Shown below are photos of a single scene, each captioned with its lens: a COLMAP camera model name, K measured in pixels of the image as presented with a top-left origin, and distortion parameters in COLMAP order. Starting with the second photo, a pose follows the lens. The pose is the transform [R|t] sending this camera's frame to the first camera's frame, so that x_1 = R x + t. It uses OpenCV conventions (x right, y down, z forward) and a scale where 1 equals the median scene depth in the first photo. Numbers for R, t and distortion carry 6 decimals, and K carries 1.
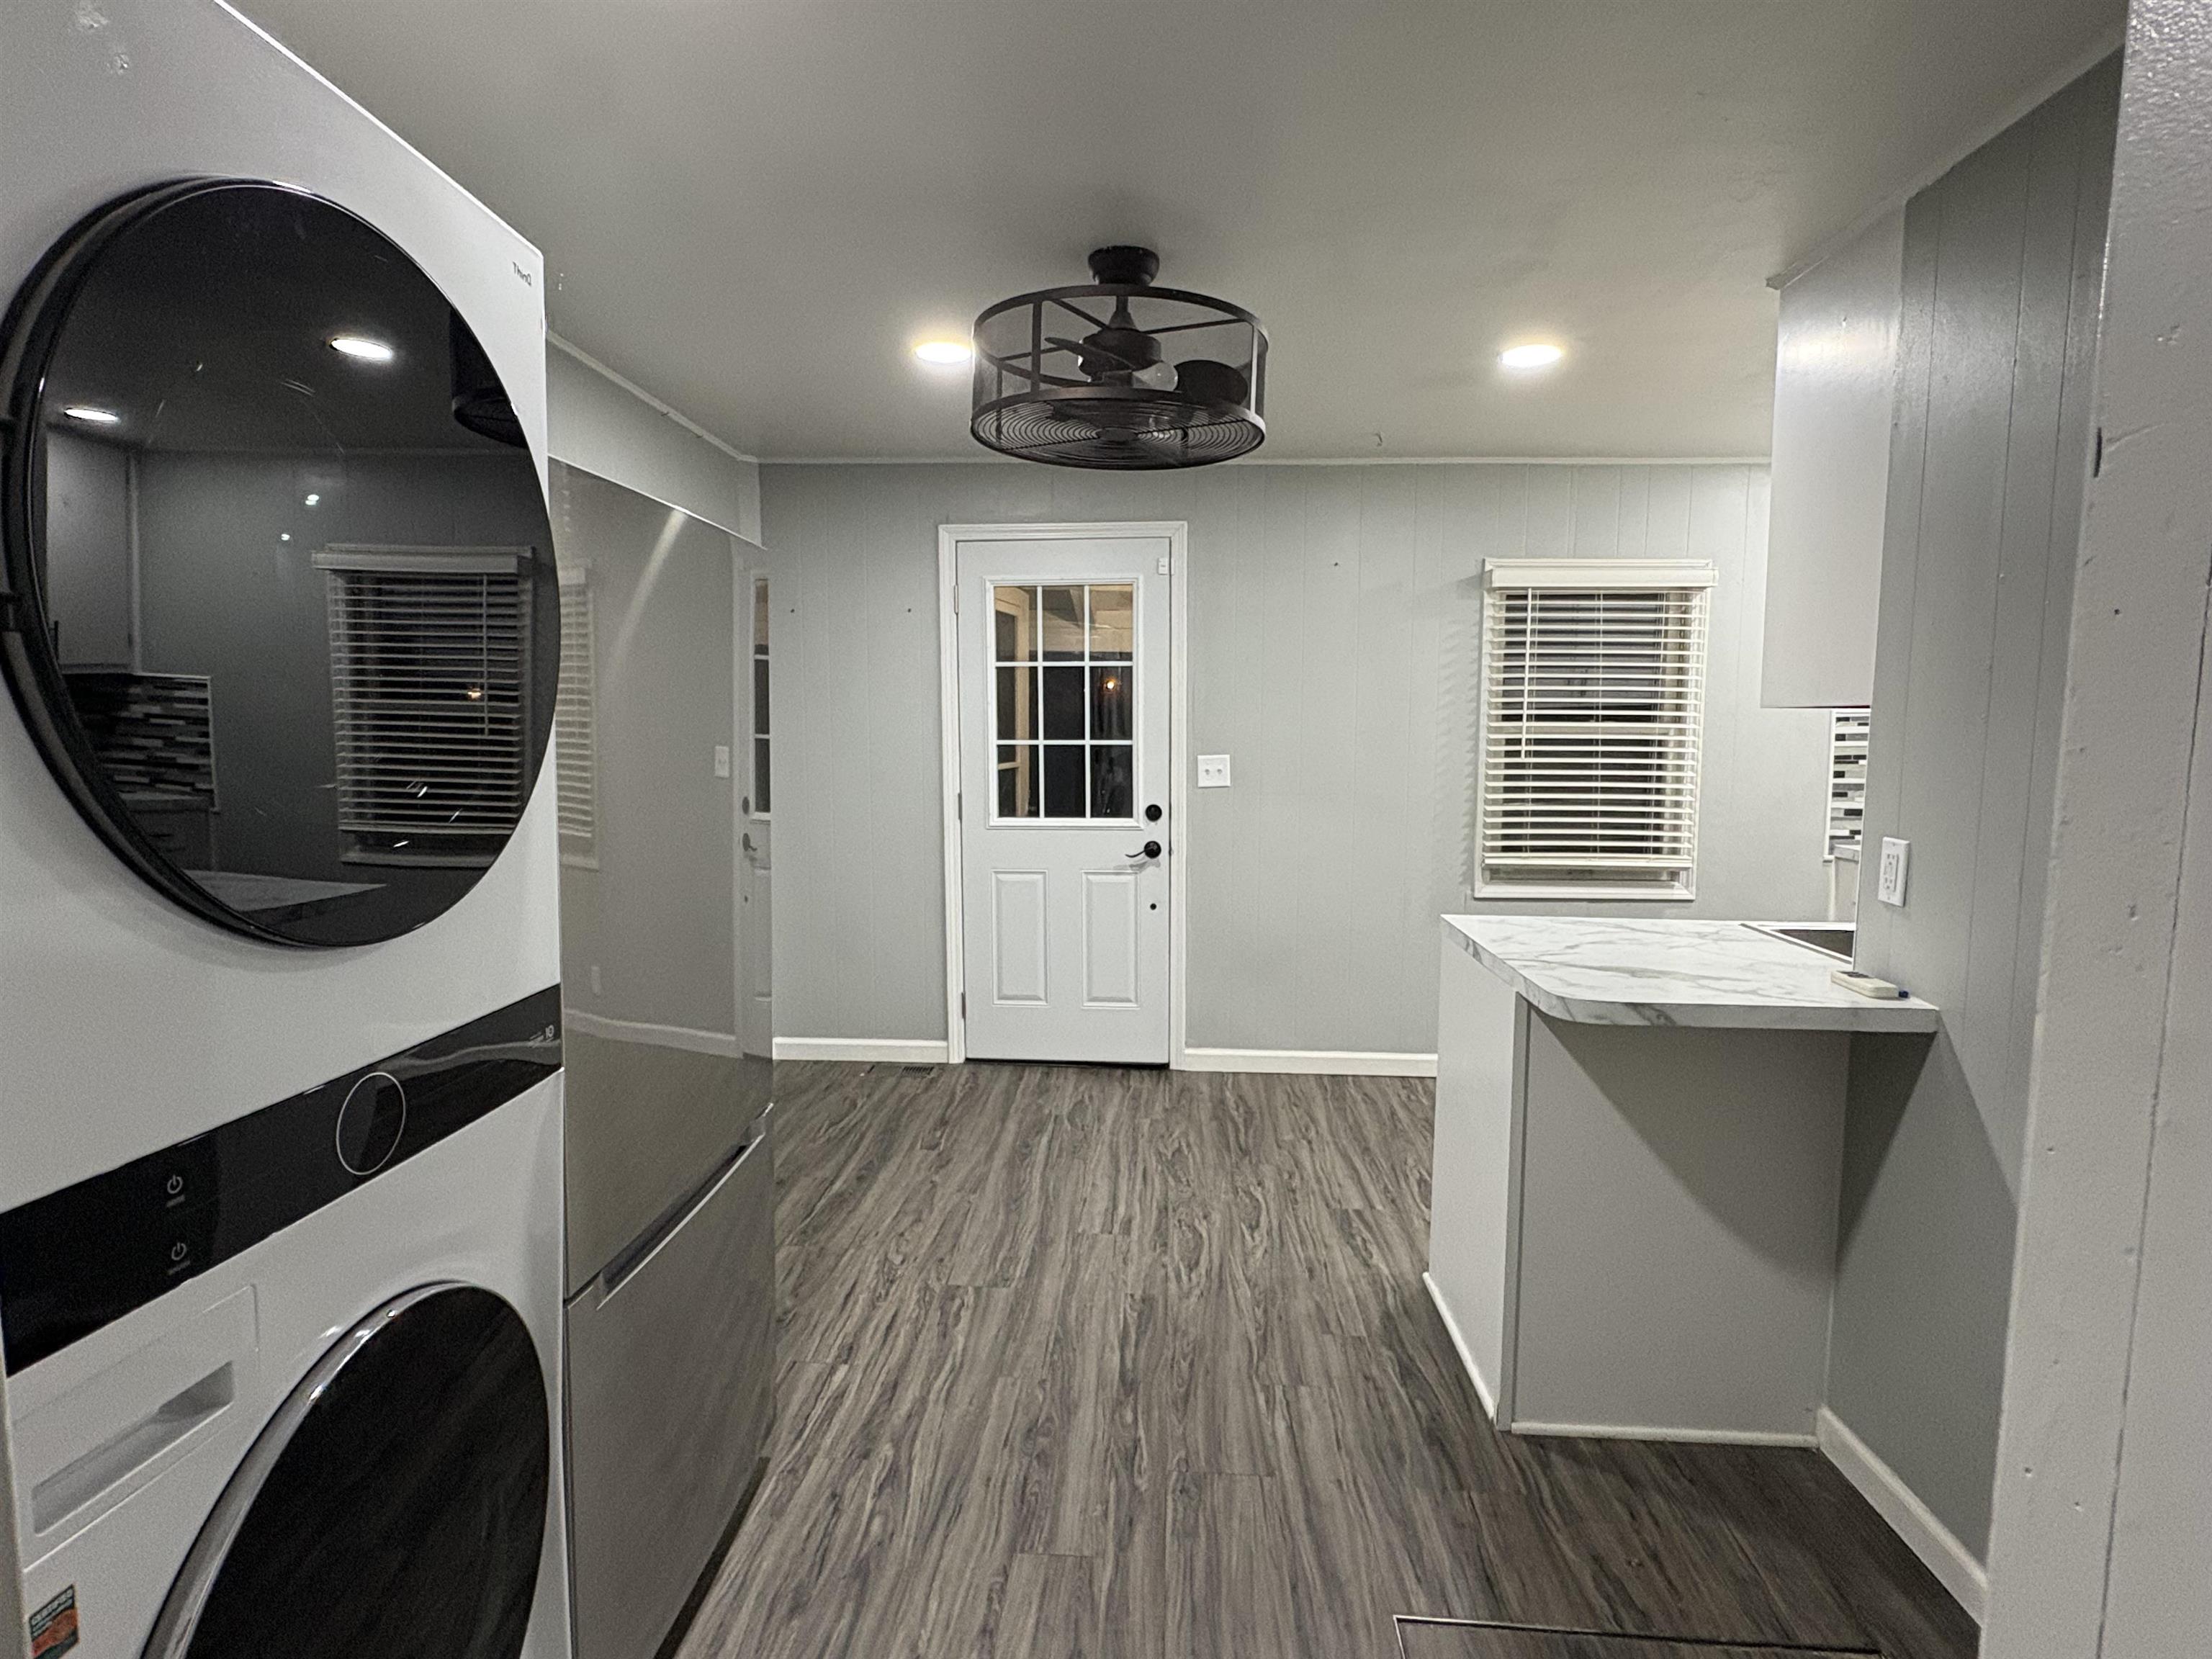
lens RADIAL K [[1159.2, 0, 1103.9], [0, 1159.2, 829.7], [0, 0, 1]] dist [-0.001968, 0.002972]
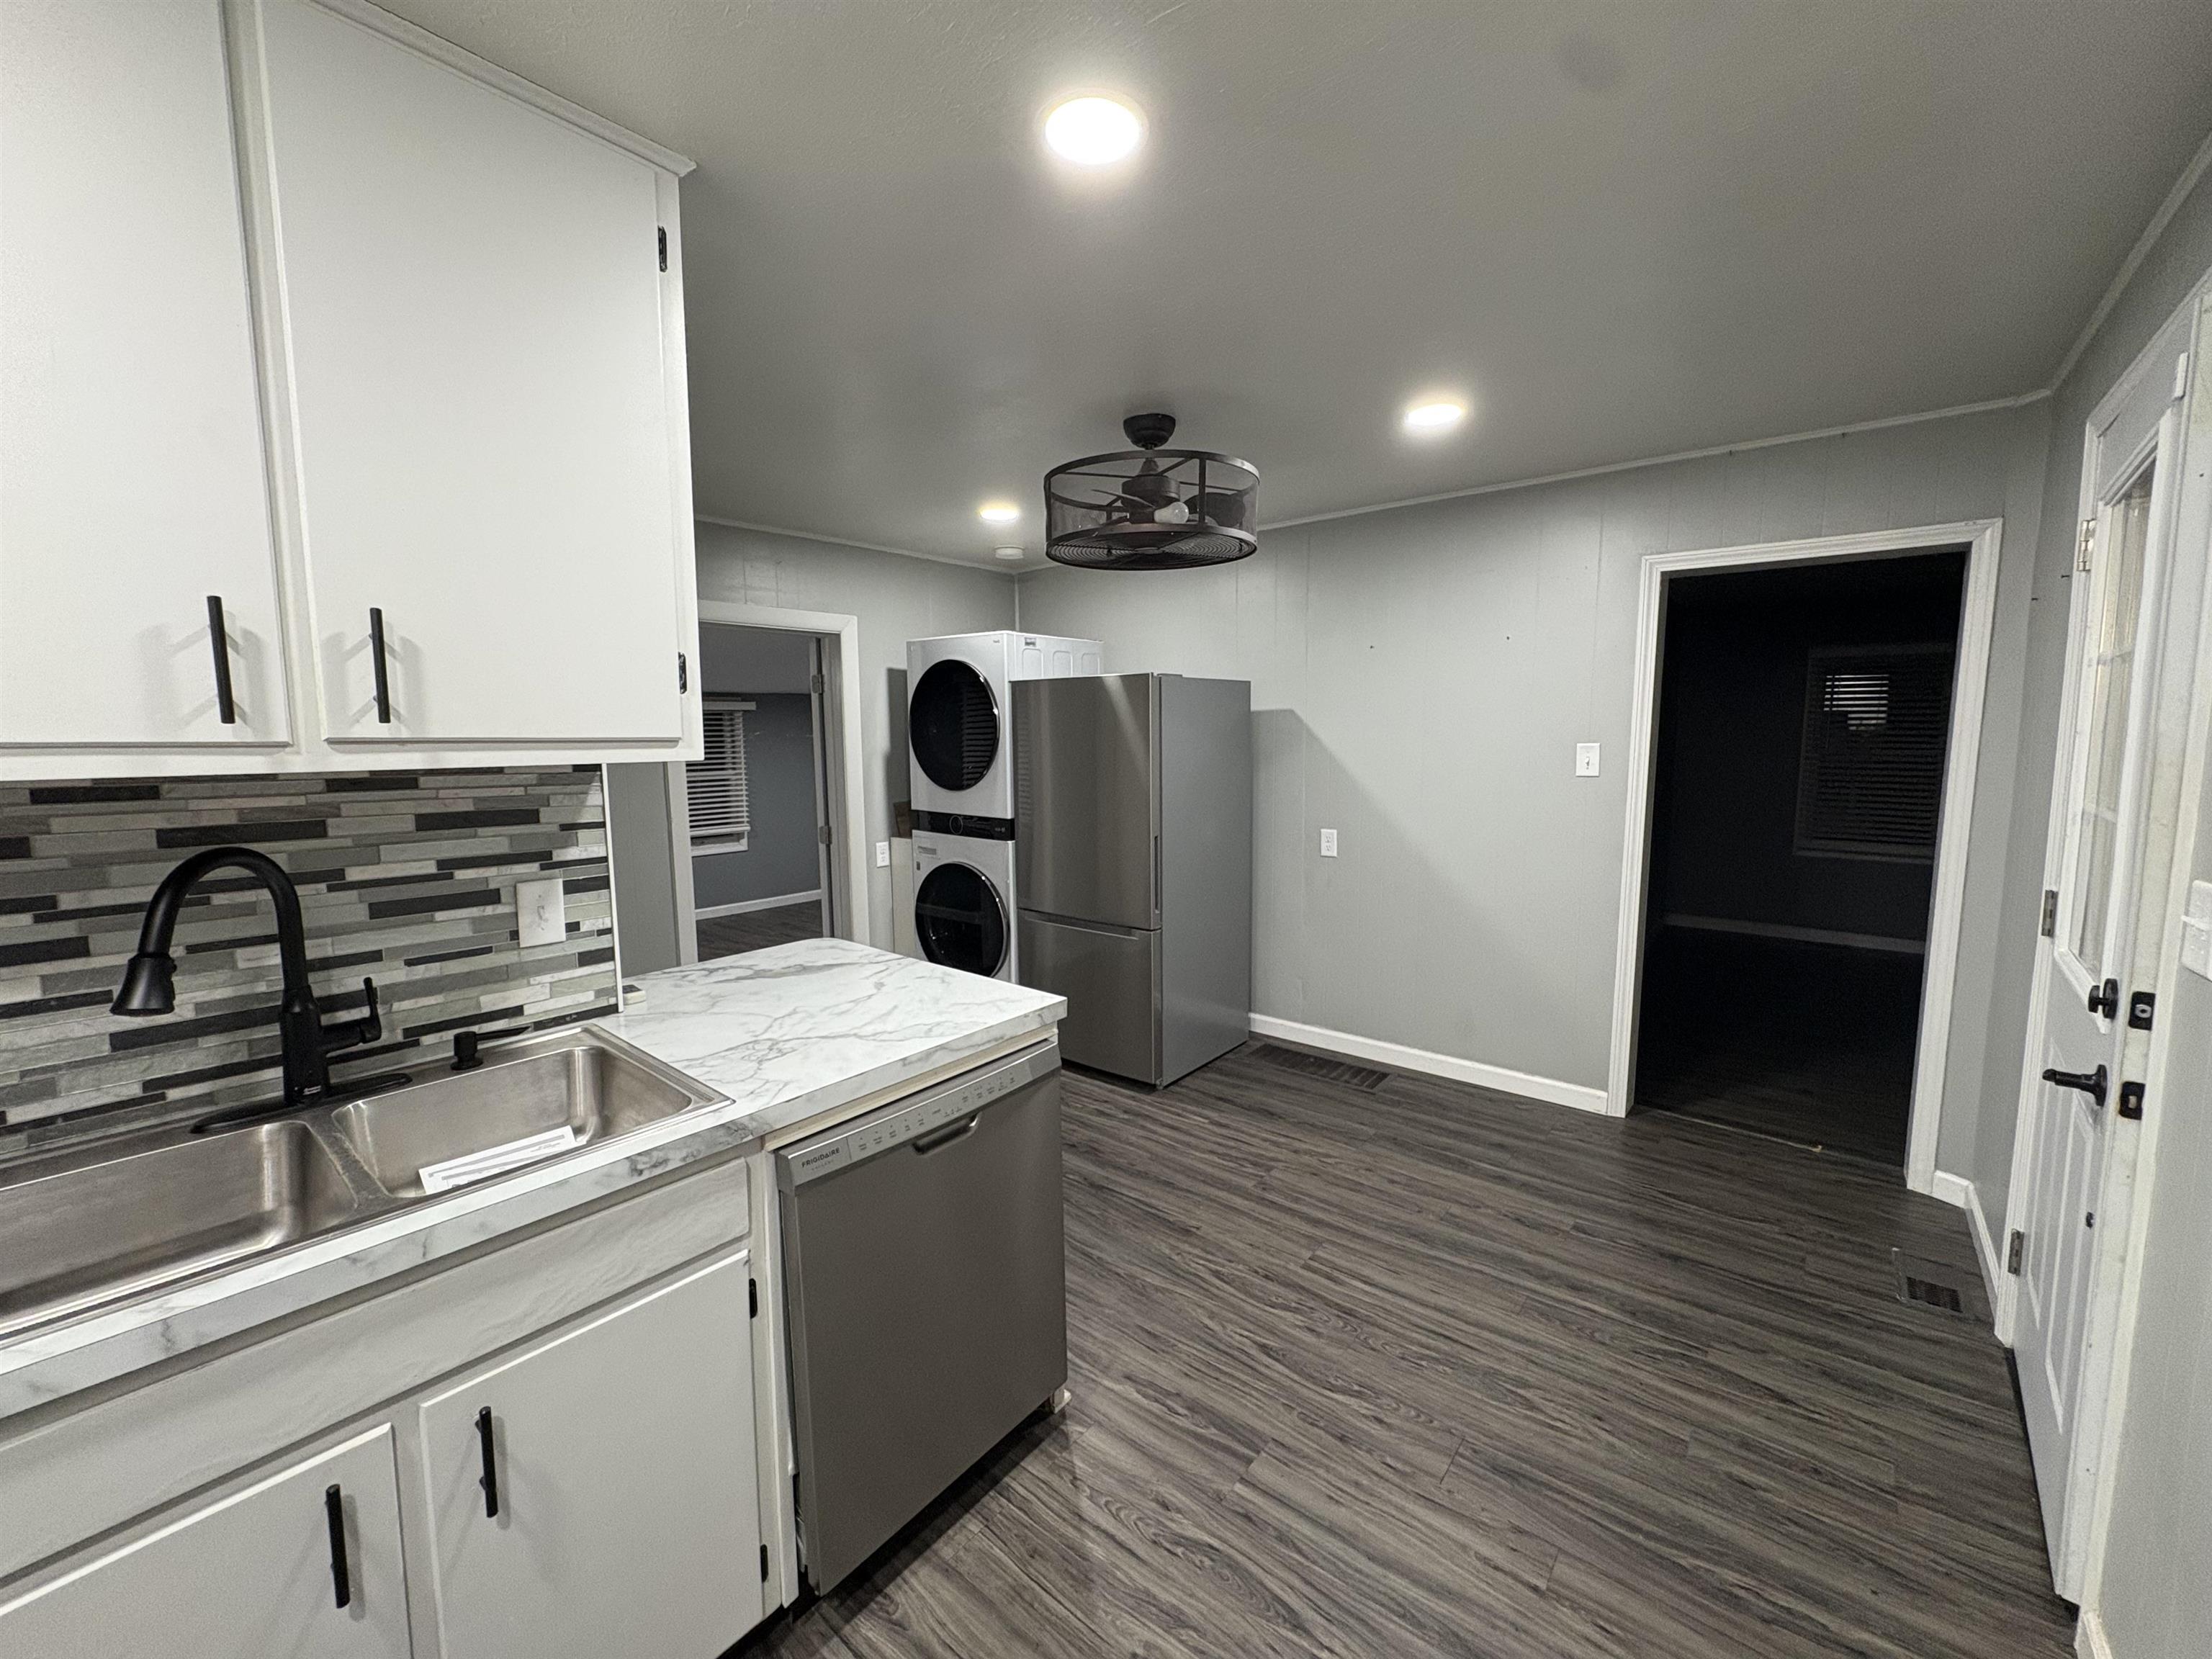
lens RADIAL K [[877.1, 0, 1106.0], [0, 877.1, 829.5], [0, 0, 1]] dist [-0.000592, 0.000096]
pose [[-0.595174, 0.087720, -0.798795, 0.513844], [-0.073640, 0.983888, 0.162914, -0.101477], [0.800216, 0.155785, -0.579125, 0.914245]]
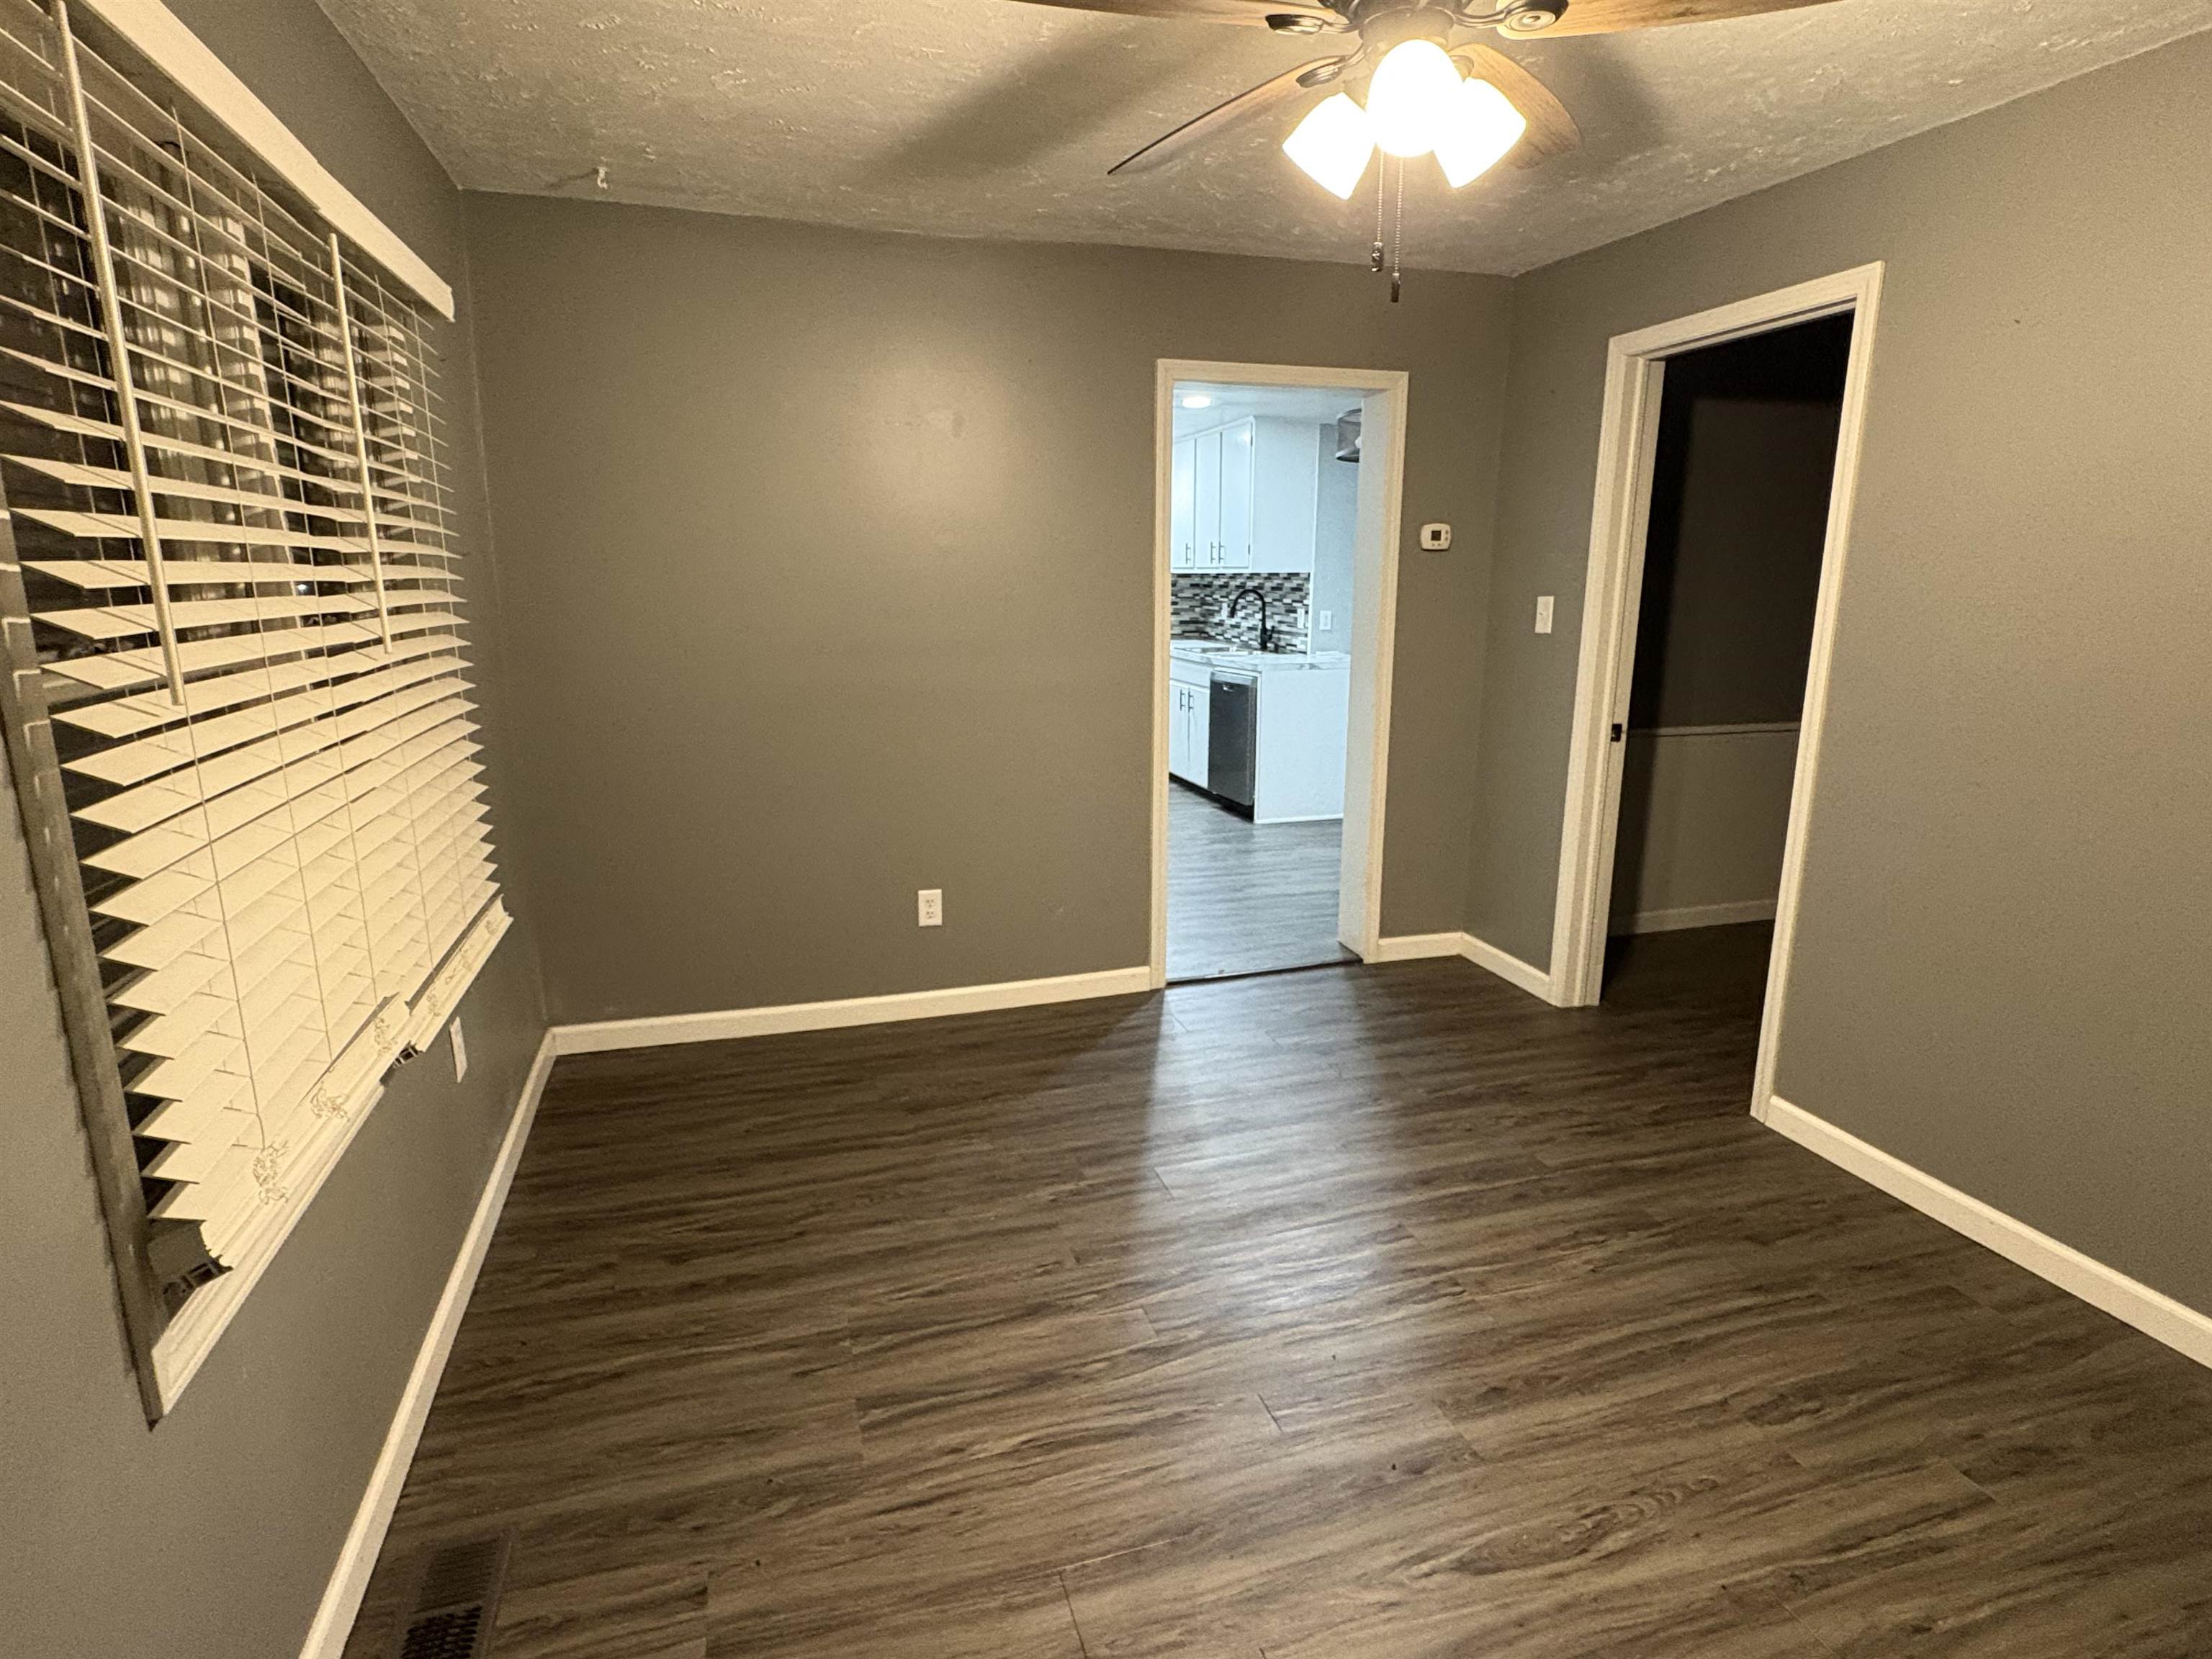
lens RADIAL K [[1159.2, 0, 1103.9], [0, 1159.2, 829.7], [0, 0, 1]] dist [-0.001968, 0.002972]
pose [[-0.347547, -0.206338, 0.914678, -1.181002], [0.089290, 0.963771, 0.251341, -0.143009], [-0.933402, 0.169025, -0.316531, 1.377638]]
